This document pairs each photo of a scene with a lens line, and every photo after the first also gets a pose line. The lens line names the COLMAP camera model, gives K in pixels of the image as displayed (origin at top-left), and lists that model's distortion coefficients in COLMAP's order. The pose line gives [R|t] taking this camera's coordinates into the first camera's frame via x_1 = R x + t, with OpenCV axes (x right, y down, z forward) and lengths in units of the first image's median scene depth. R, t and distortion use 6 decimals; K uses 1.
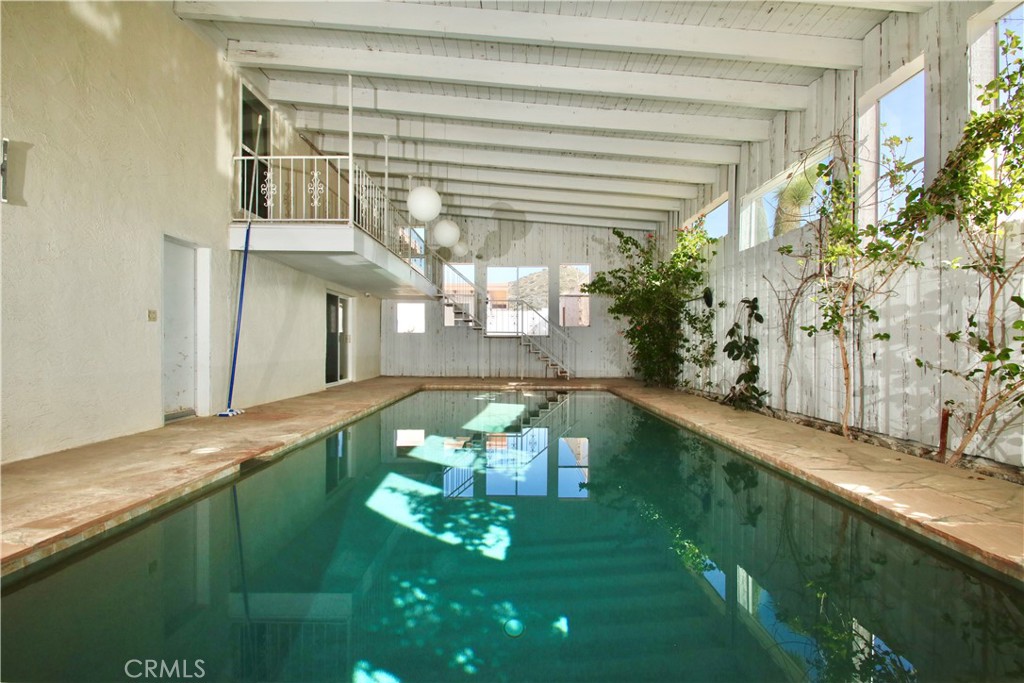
lens RADIAL K [[473.4, 0, 512.0], [0, 473.4, 341.5], [0, 0, 1]] dist [0.000221, -0.010517]
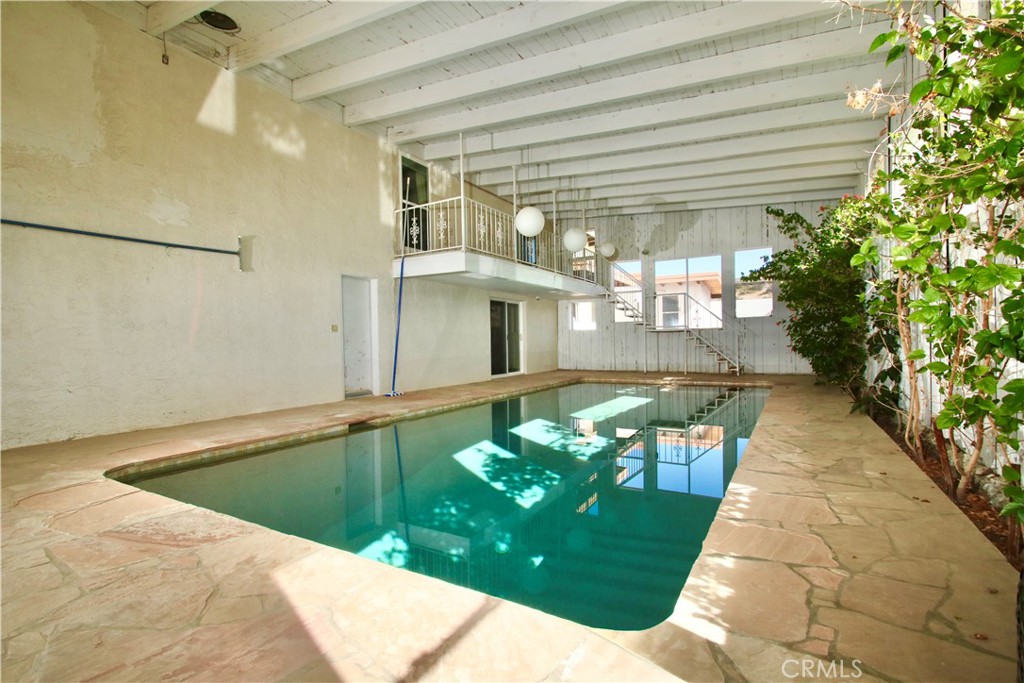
lens RADIAL K [[471.4, 0, 512.0], [0, 471.4, 341.5], [0, 0, 1]] dist [-0.002116, -0.000598]
pose [[0.864342, -0.019204, -0.502537, 0.371199], [0.025652, 0.999653, 0.005919, -0.004366], [0.502249, -0.018007, 0.864535, -0.032594]]
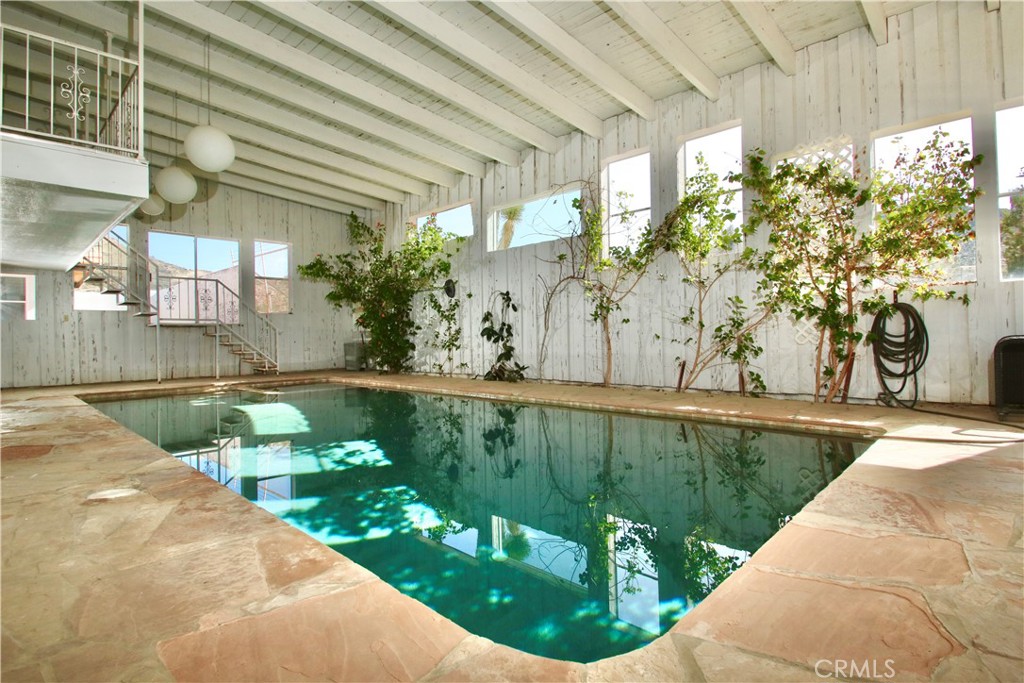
lens RADIAL K [[505.0, 0, 516.1], [0, 505.0, 321.0], [0, 0, 1]] dist [-0.000564, 0.000239]
pose [[0.692679, 0.005311, 0.721226, -0.452234], [0.013635, 0.999698, -0.020457, 0.013437], [-0.721117, 0.024005, 0.692398, 0.084338]]
